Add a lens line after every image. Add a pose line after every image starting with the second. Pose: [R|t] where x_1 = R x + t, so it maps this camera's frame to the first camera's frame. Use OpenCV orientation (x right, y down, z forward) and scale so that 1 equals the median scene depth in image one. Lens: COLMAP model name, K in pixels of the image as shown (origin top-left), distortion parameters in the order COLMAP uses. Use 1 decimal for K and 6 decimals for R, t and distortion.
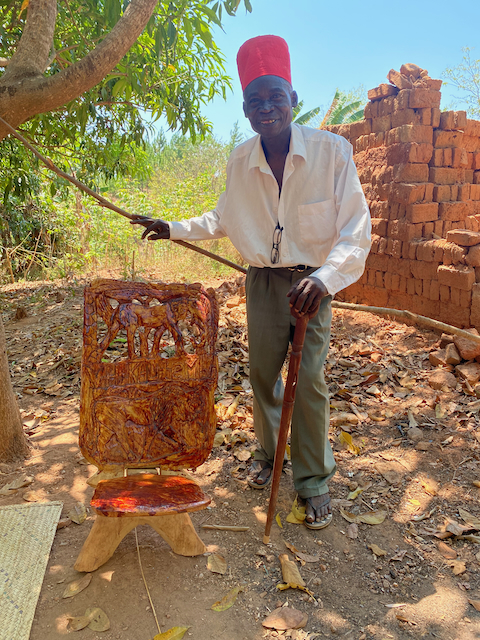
lens RADIAL K [[480.9, 0, 245.5], [0, 480.9, 319.5], [0, 0, 1]] dist [0.032011, -0.029268]
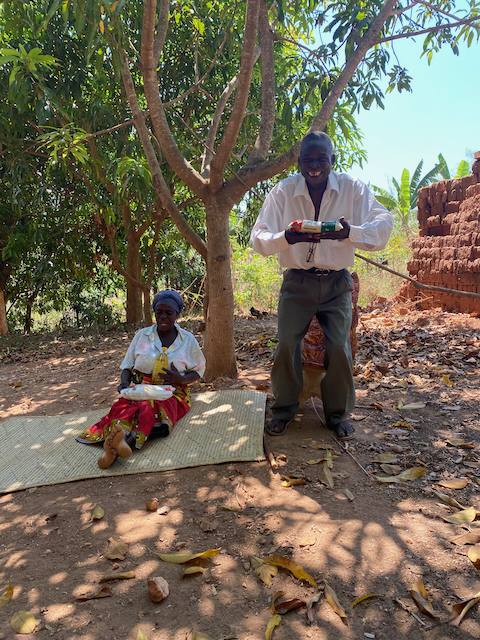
lens RADIAL K [[480.9, 0, 245.5], [0, 480.9, 319.5], [0, 0, 1]] dist [0.032011, -0.029268]
pose [[0.968058, 0.033646, -0.248459, -0.037166], [-0.063594, 0.991499, -0.113512, 0.341769], [0.242528, 0.125686, 0.961968, -0.796264]]
